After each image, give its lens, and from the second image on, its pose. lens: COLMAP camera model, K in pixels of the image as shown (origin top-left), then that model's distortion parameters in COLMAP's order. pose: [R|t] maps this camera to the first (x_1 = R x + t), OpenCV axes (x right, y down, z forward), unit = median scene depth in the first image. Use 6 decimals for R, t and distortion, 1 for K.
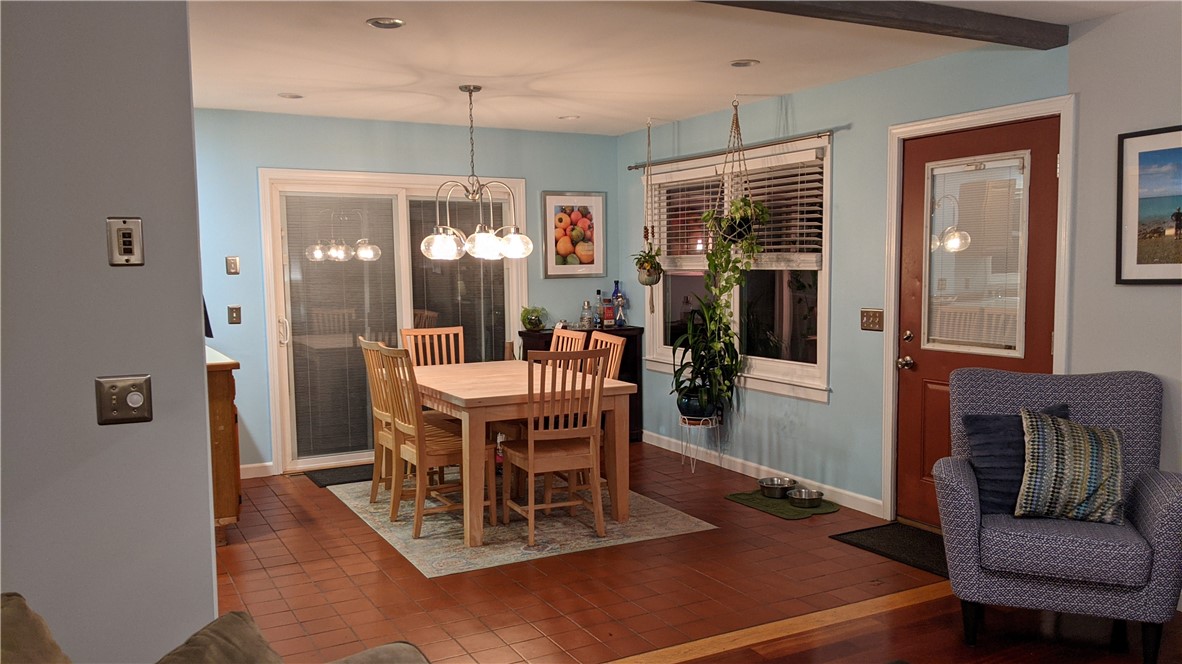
lens RADIAL K [[930.9, 0, 587.5], [0, 930.9, 351.9], [0, 0, 1]] dist [0.156394, -0.270487]
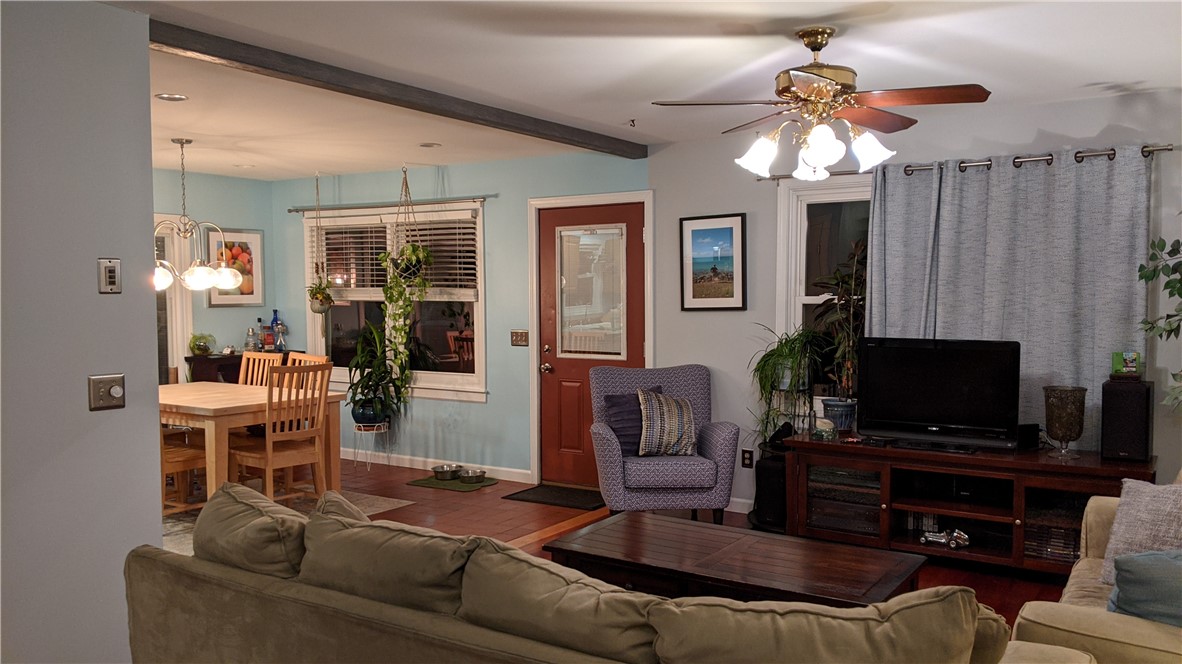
lens RADIAL K [[934.1, 0, 592.9], [0, 934.1, 349.5], [0, 0, 1]] dist [0.095988, -0.211565]
pose [[0.883451, -0.019641, 0.468111, -0.224995], [0.037579, 0.998872, -0.029010, 0.024240], [-0.467014, 0.043220, 0.883193, -0.228322]]
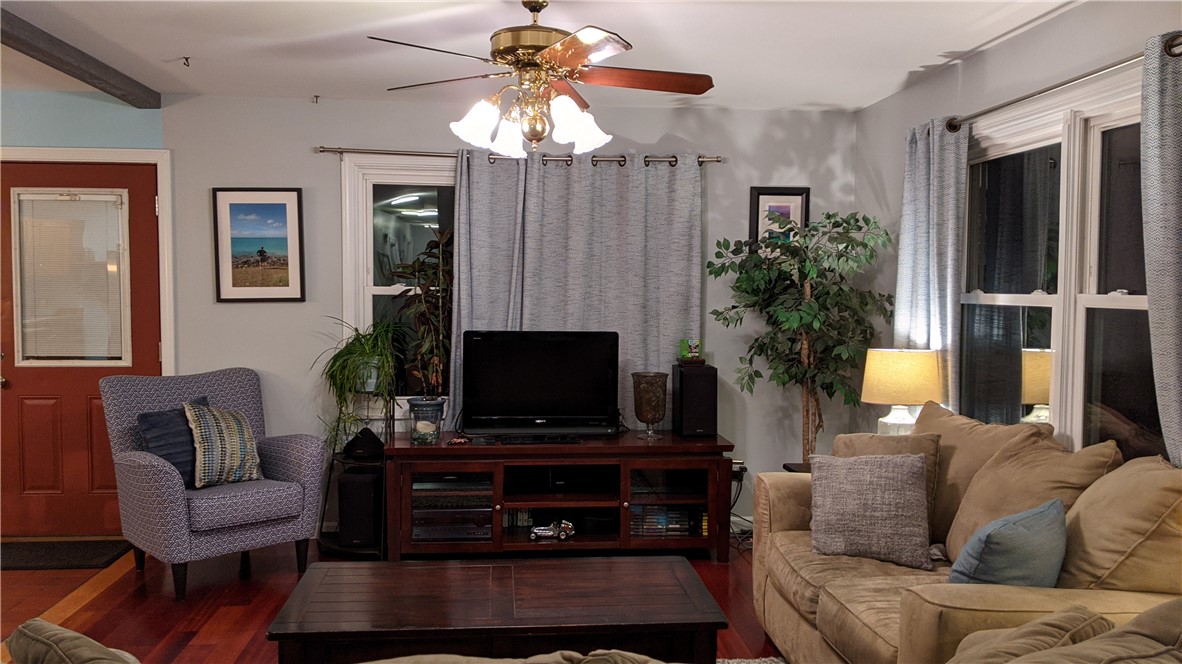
lens RADIAL K [[932.1, 0, 591.0], [0, 932.1, 332.0], [0, 0, 1]] dist [0.144325, -0.273623]
pose [[0.393339, -0.029268, 0.918927, -0.308951], [0.074189, 0.997244, 0.000007, 0.005015], [-0.916395, 0.068172, 0.394427, 0.017697]]
